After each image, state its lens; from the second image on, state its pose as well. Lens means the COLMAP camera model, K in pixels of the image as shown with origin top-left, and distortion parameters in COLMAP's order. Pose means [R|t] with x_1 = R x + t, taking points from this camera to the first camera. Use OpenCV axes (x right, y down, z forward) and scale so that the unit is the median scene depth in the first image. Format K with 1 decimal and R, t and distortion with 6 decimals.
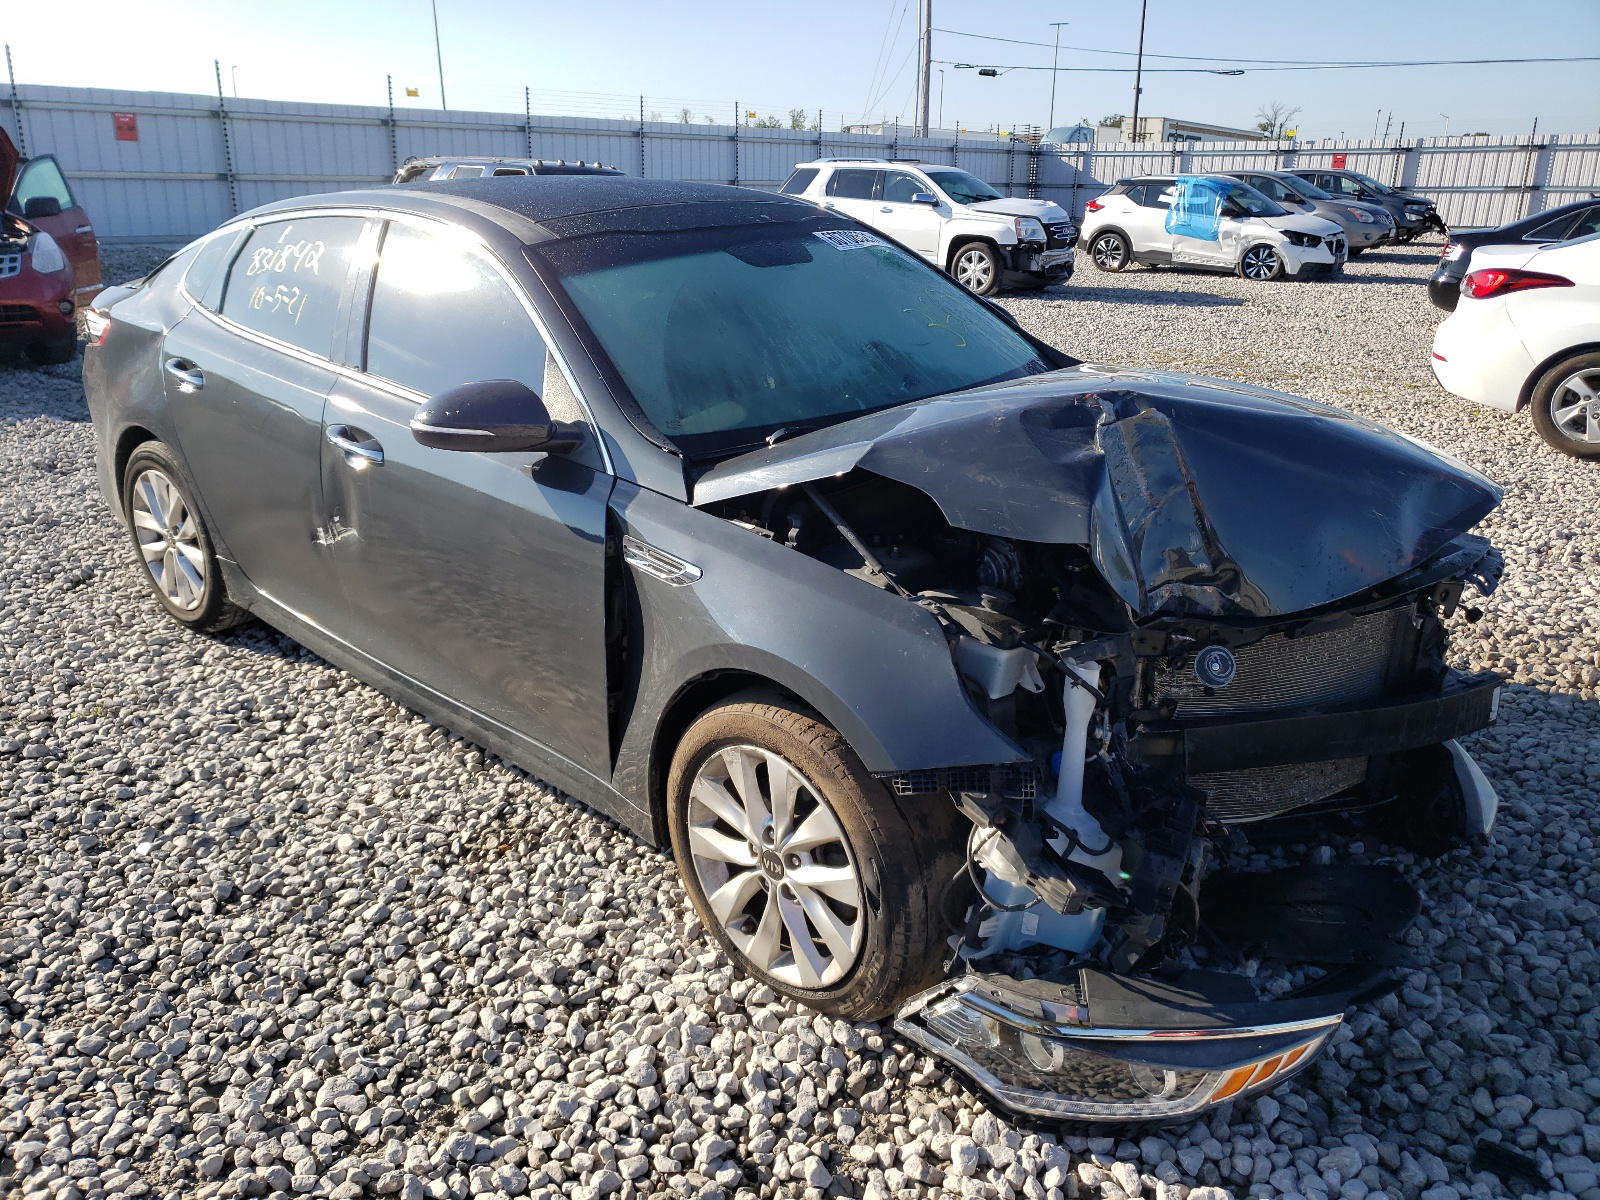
lens RADIAL K [[1211.0, 0, 800.0], [0, 1211.0, 600.0], [0, 0, 1]] dist [0.011013, 0.003558]
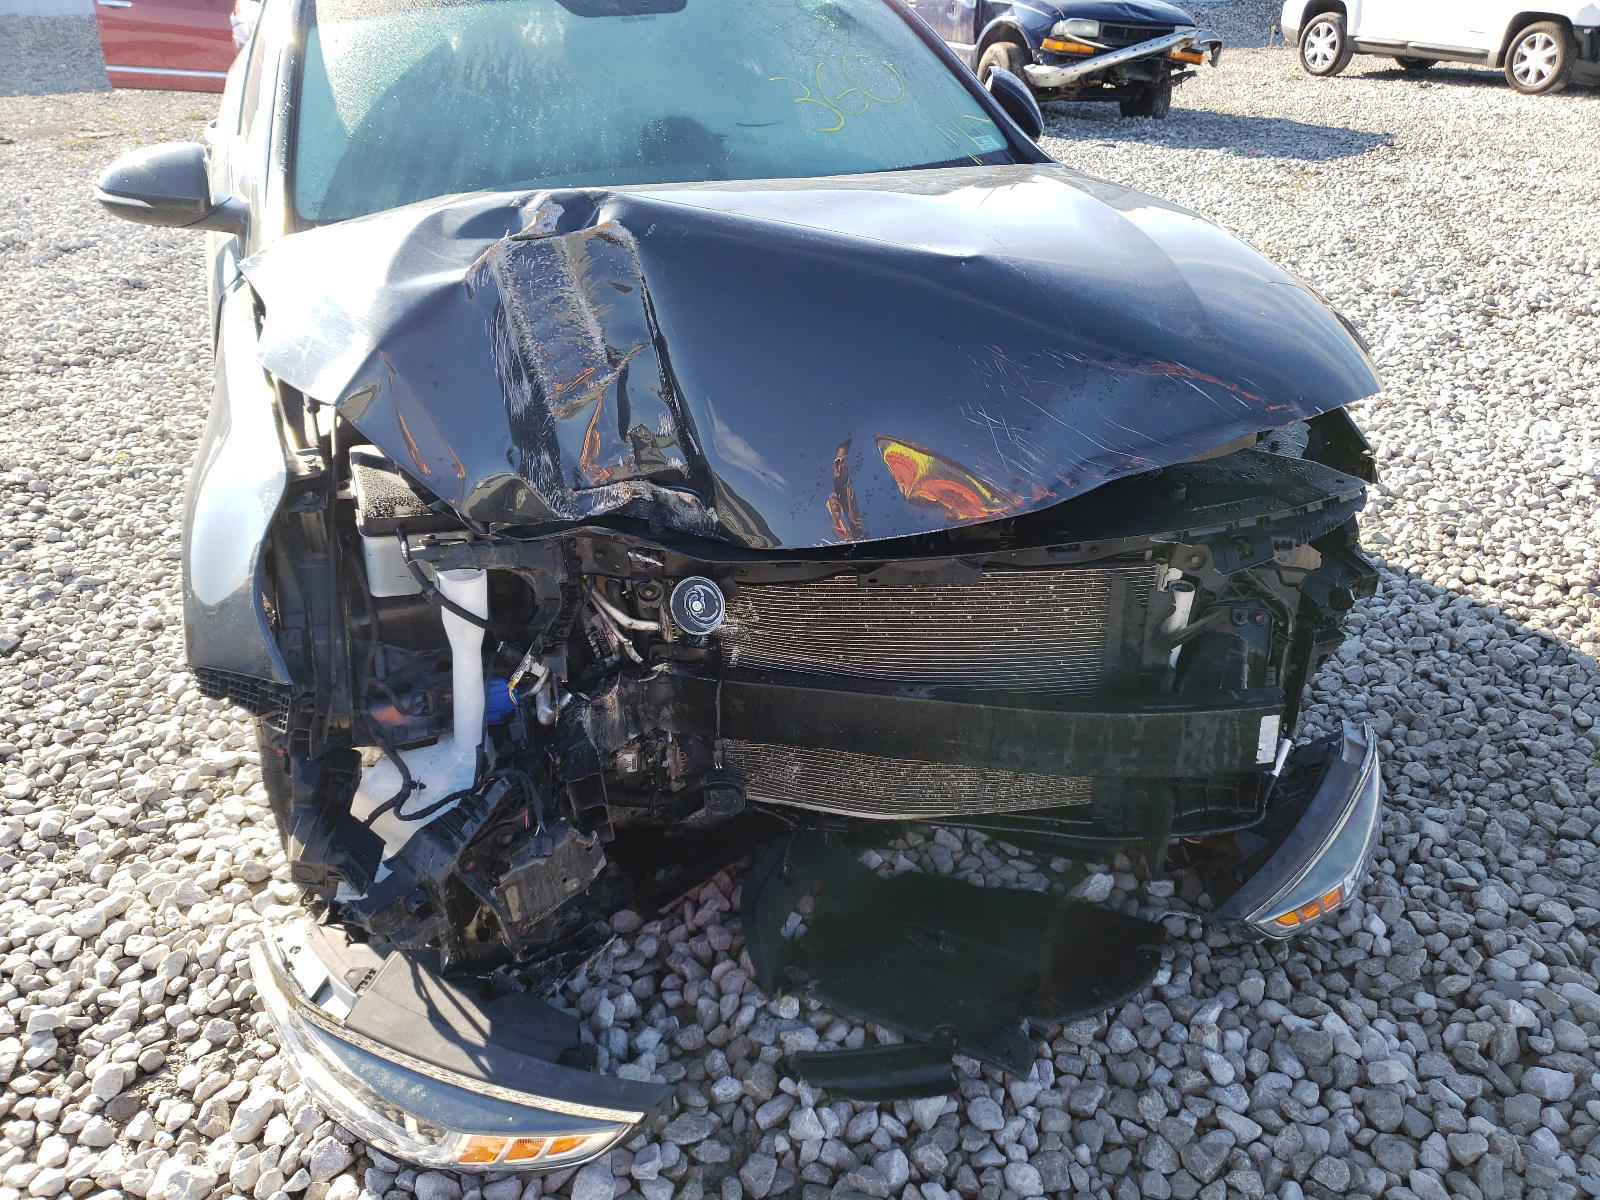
lens RADIAL K [[1211.0, 0, 800.0], [0, 1211.0, 600.0], [0, 0, 1]] dist [0.011013, 0.003558]
pose [[0.913518, 0.176241, -0.366638, 0.656339], [-0.117944, 0.977313, 0.175919, -0.080195], [0.389324, -0.117462, 0.913580, 0.374423]]
